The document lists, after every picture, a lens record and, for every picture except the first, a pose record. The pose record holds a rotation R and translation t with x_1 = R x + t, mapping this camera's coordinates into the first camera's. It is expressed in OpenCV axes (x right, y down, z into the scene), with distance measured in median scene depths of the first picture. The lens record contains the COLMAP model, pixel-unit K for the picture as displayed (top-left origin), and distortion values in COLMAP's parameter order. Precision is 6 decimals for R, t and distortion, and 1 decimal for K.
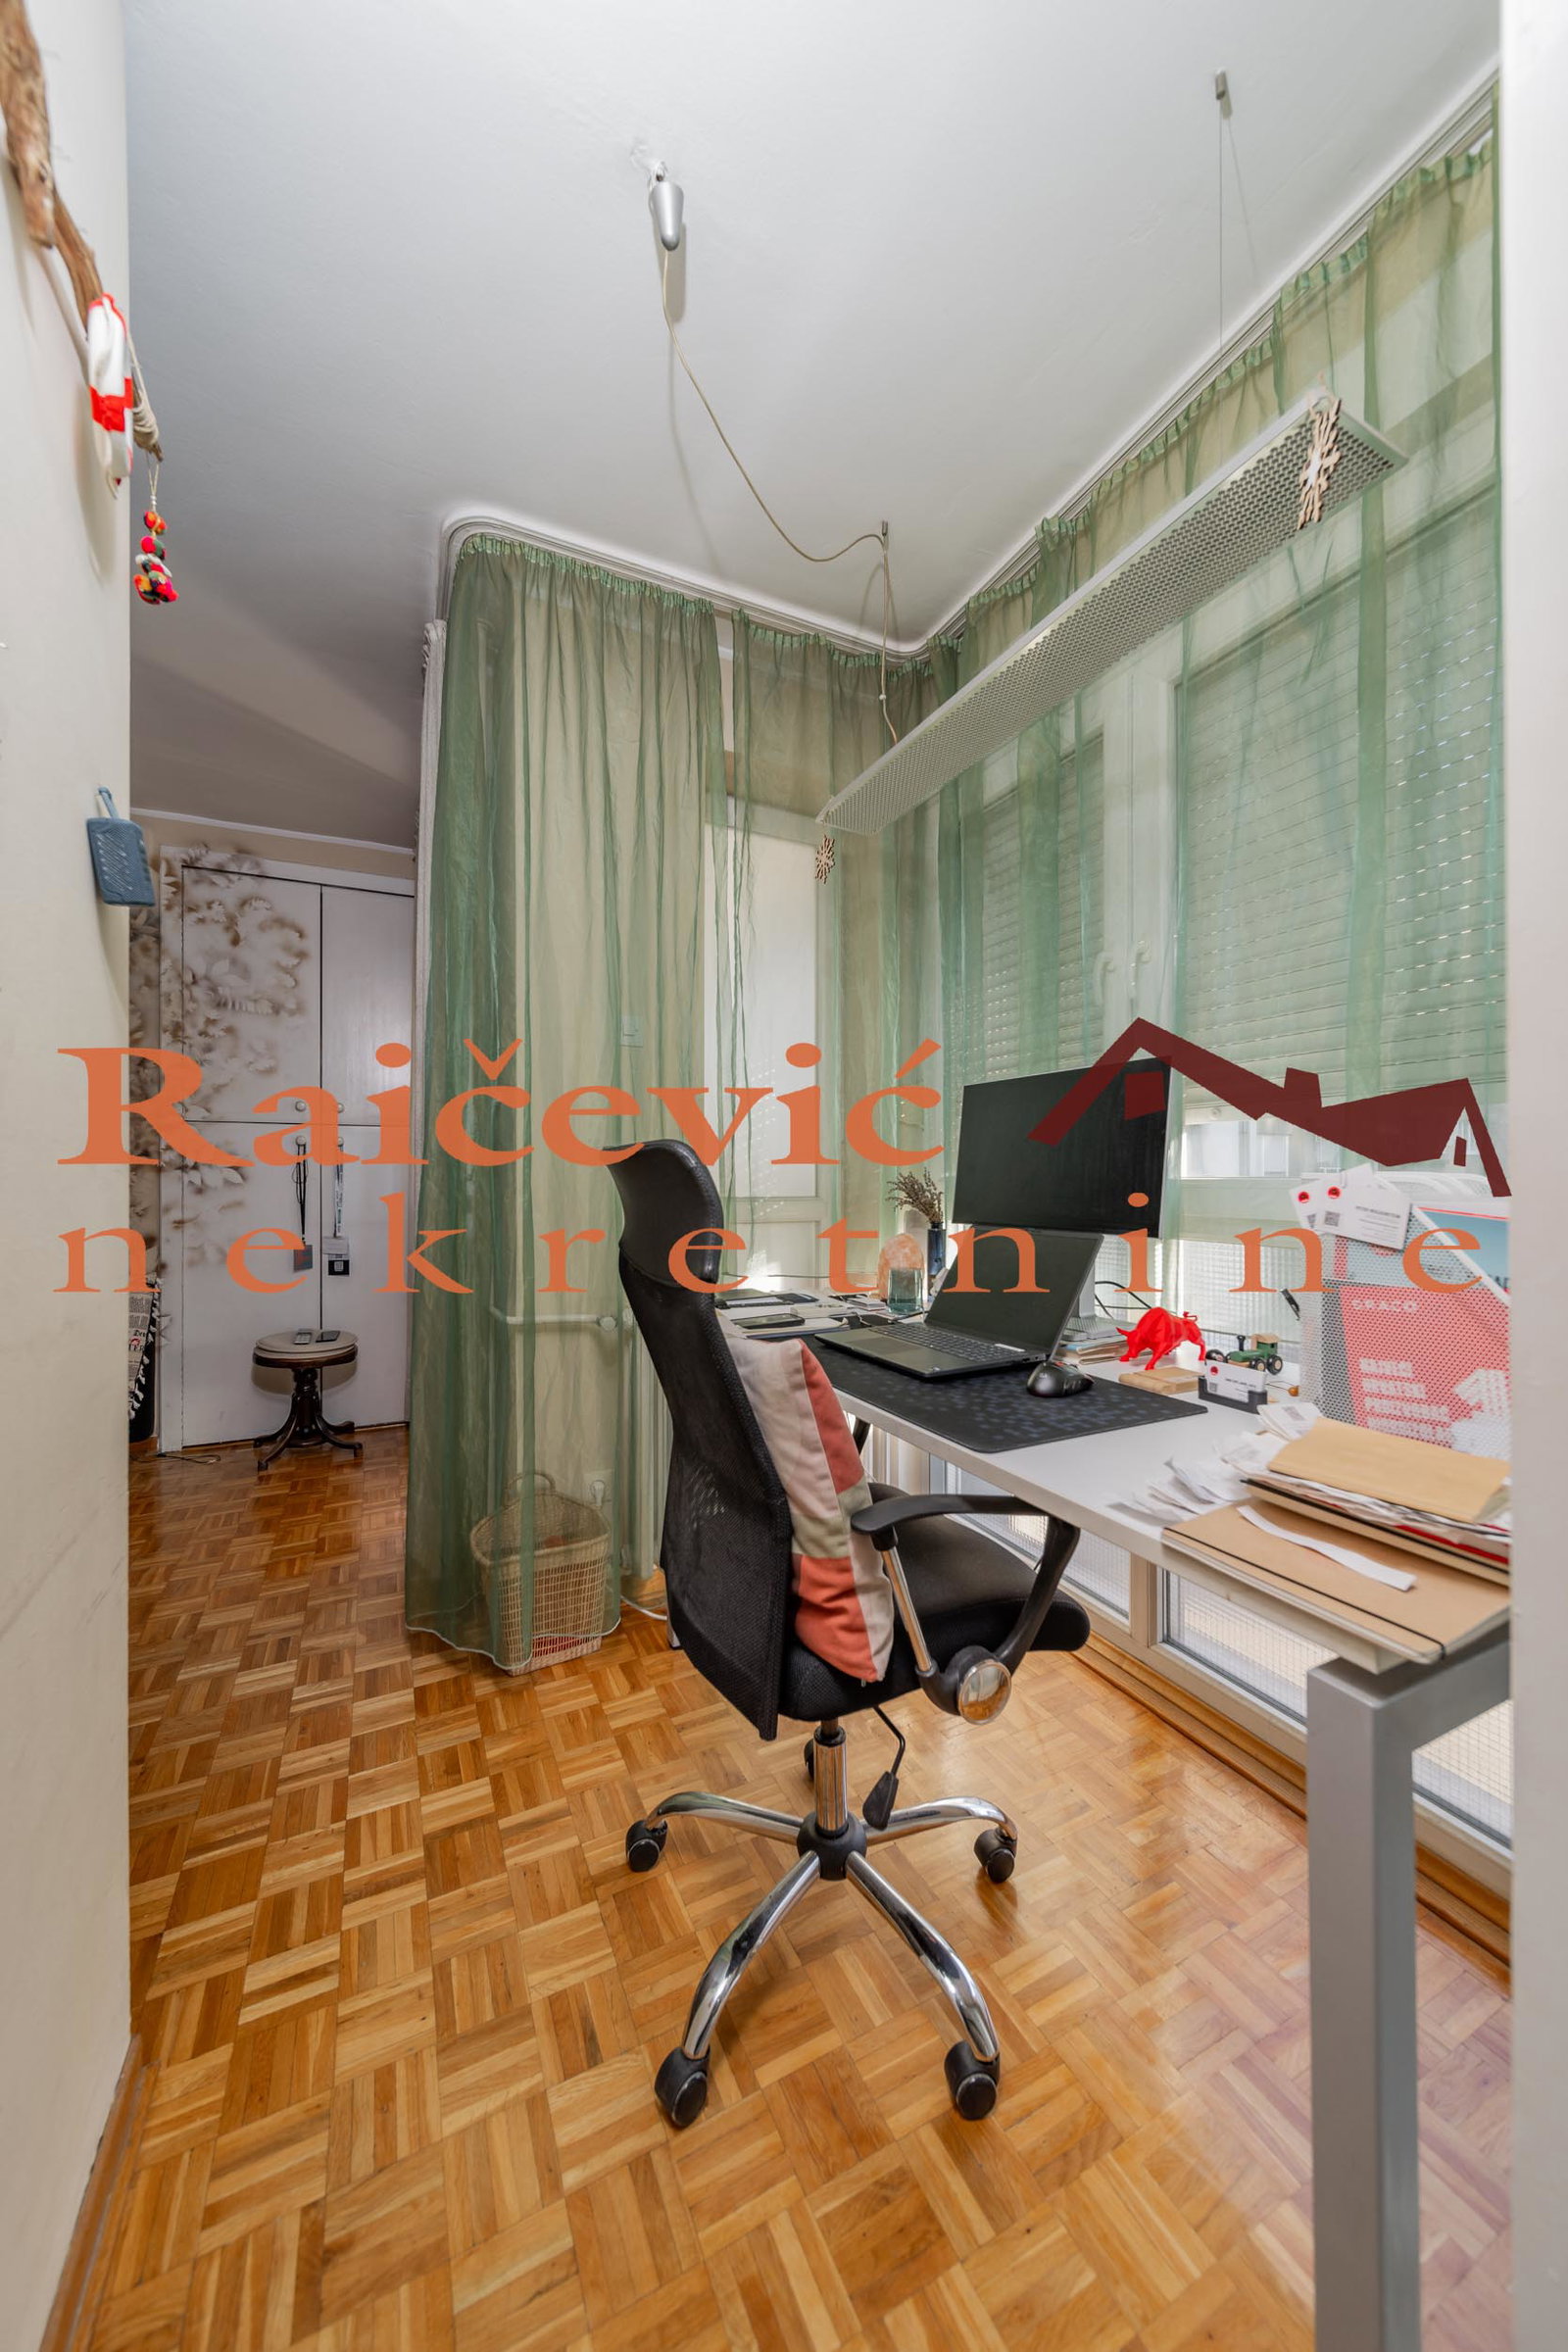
lens RADIAL K [[834.1, 0, 787.8], [0, 834.1, 1188.8], [0, 0, 1]] dist [0.002487, -0.000382]
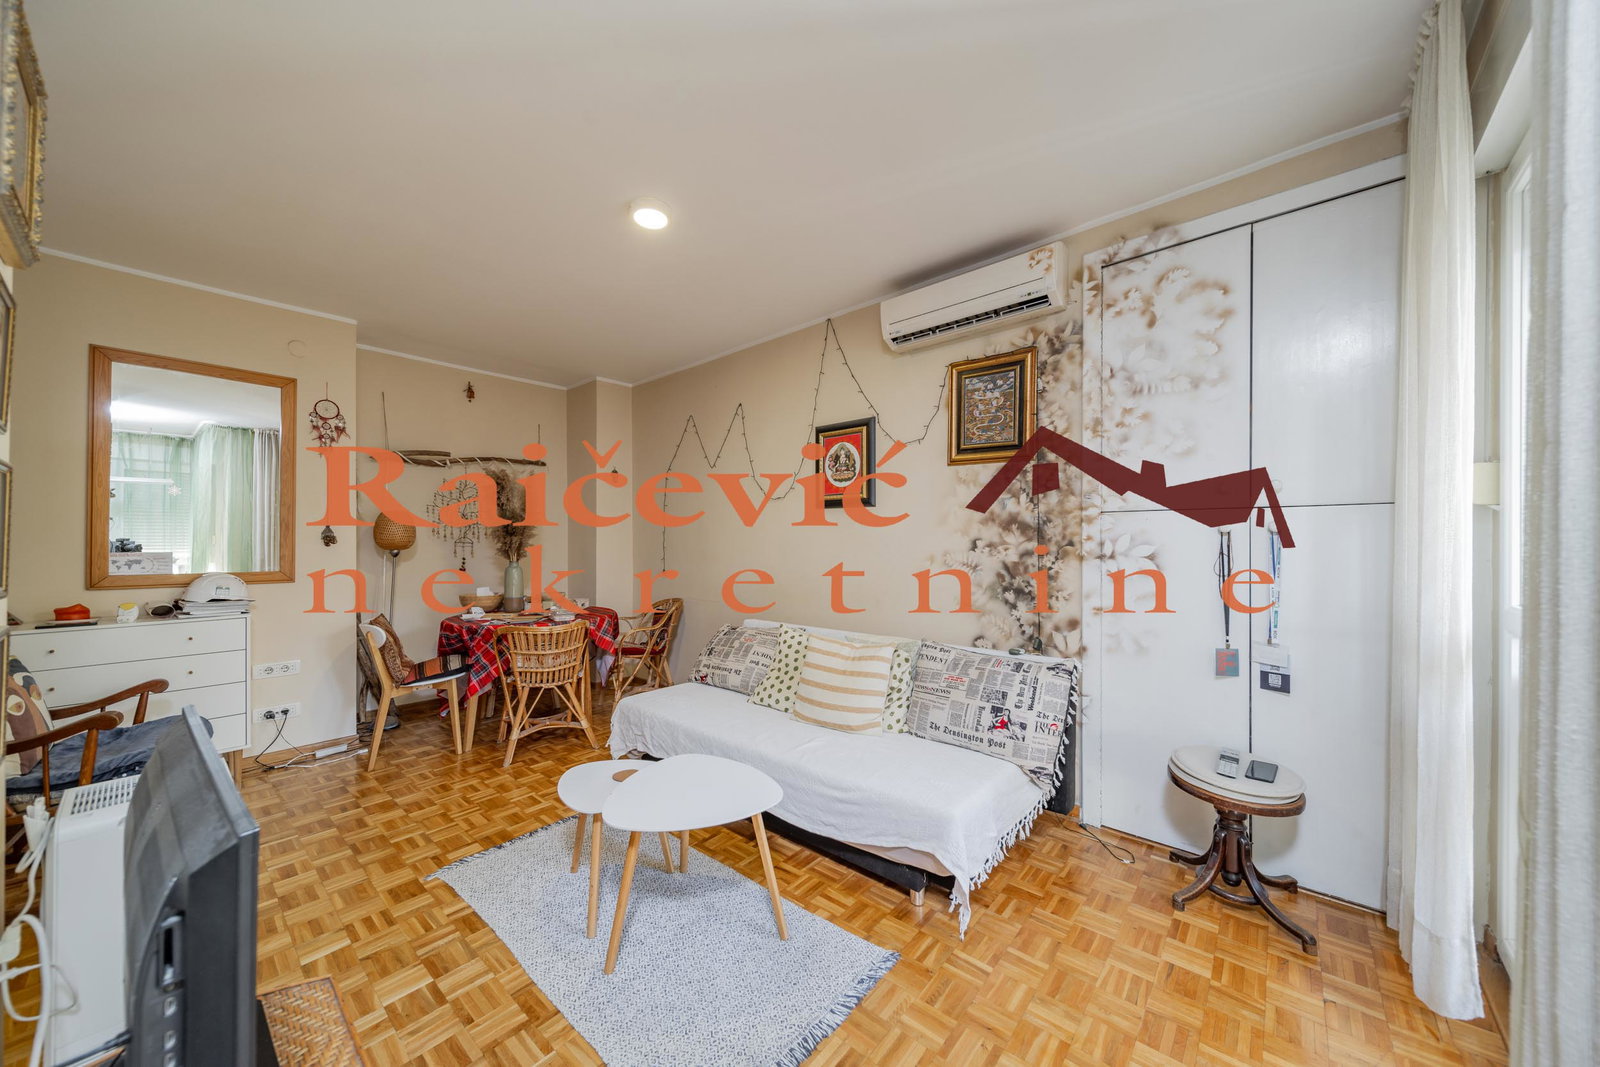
lens RADIAL K [[567.4, 0, 793.5], [0, 567.4, 540.8], [0, 0, 1]] dist [0.002487, -0.000382]
pose [[0.392413, 0.005305, -0.919774, -0.221995], [0.002646, 0.999973, 0.006897, -0.051021], [0.919785, -0.005140, 0.392389, 0.365964]]
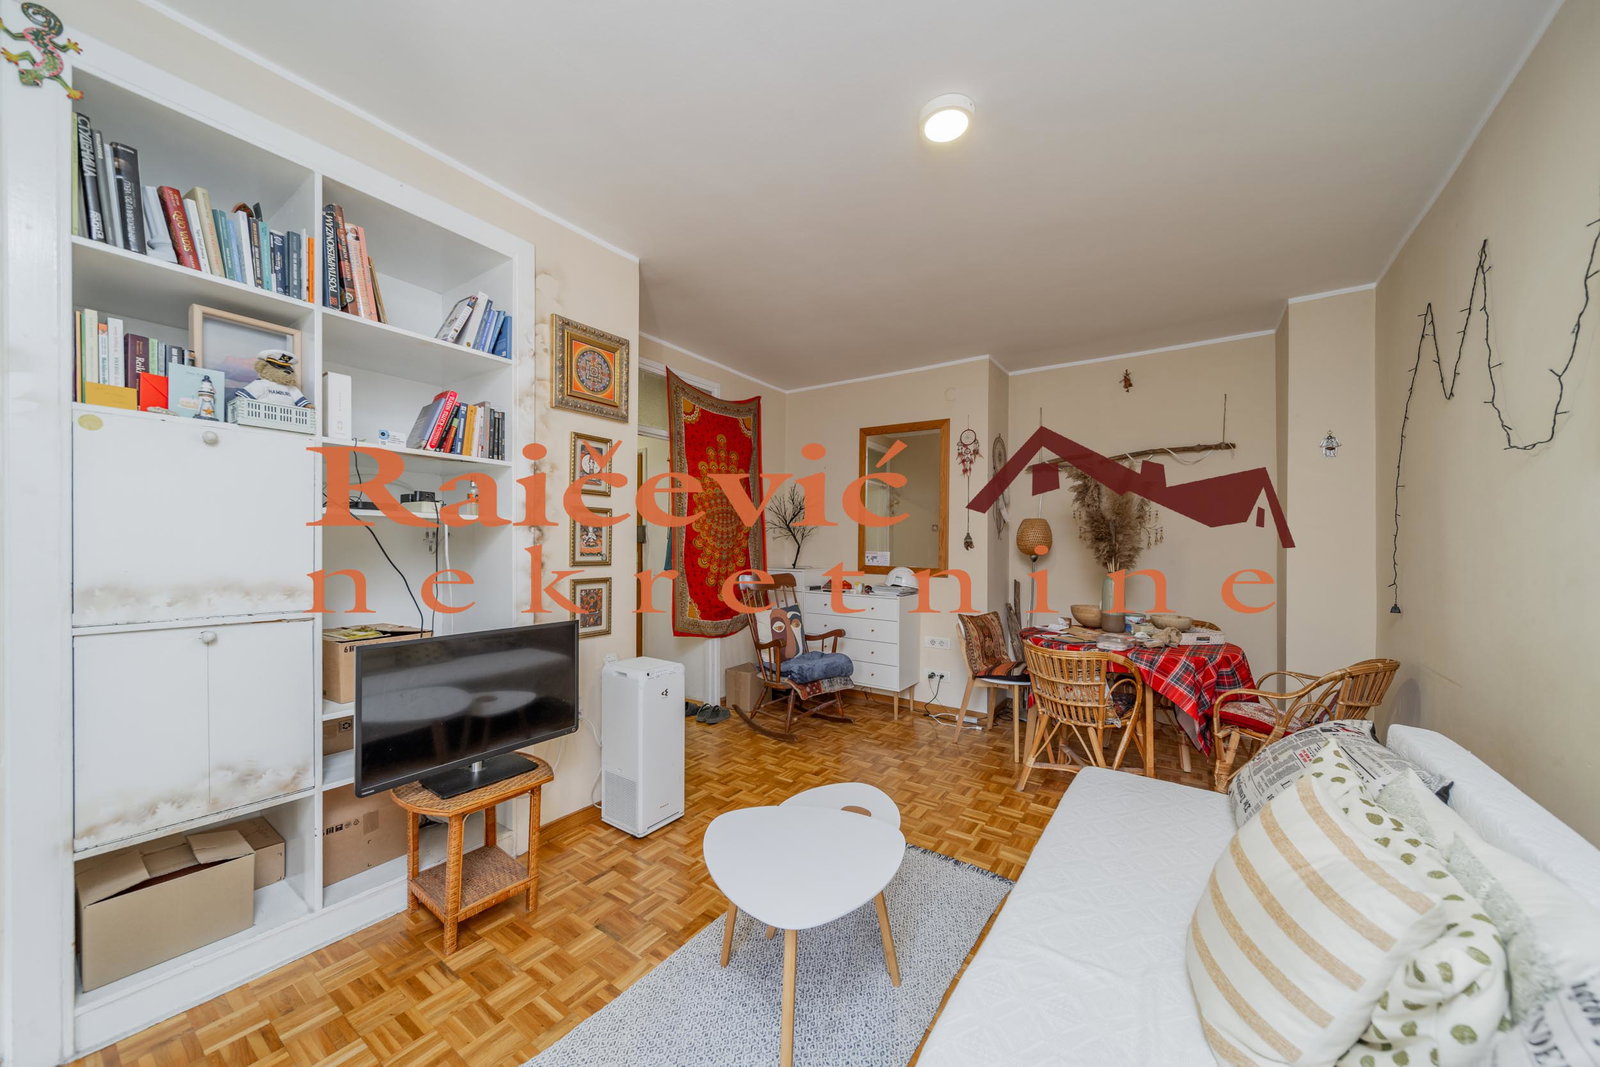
lens RADIAL K [[567.4, 0, 789.8], [0, 567.4, 545.3], [0, 0, 1]] dist [0.002487, -0.000382]
pose [[-0.875806, -0.002750, -0.482655, -0.537530], [-0.005642, 0.999974, 0.004541, -0.050293], [0.482630, 0.006701, -0.875799, 0.873185]]
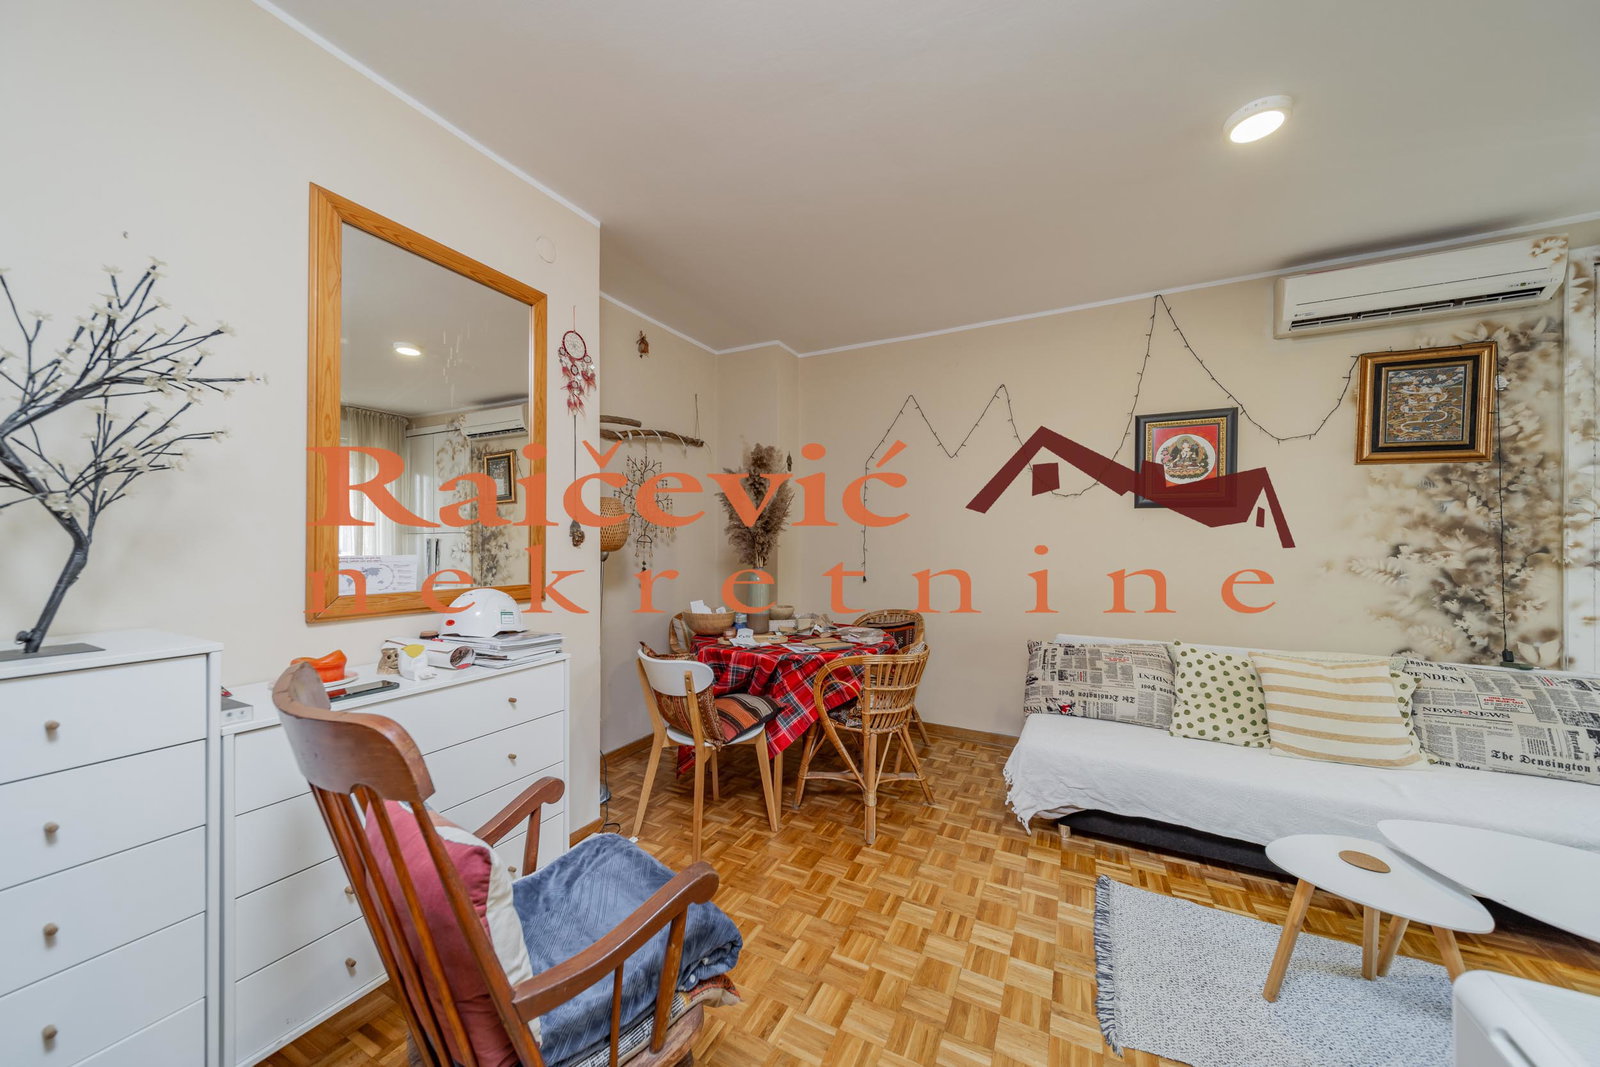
lens RADIAL K [[567.4, 0, 783.6], [0, 567.4, 541.0], [0, 0, 1]] dist [0.002487, -0.000382]
pose [[0.598109, 0.010727, -0.801343, -0.753394], [-0.008463, 0.999939, 0.007069, -0.050097], [0.801370, 0.002554, 0.598163, -0.189005]]
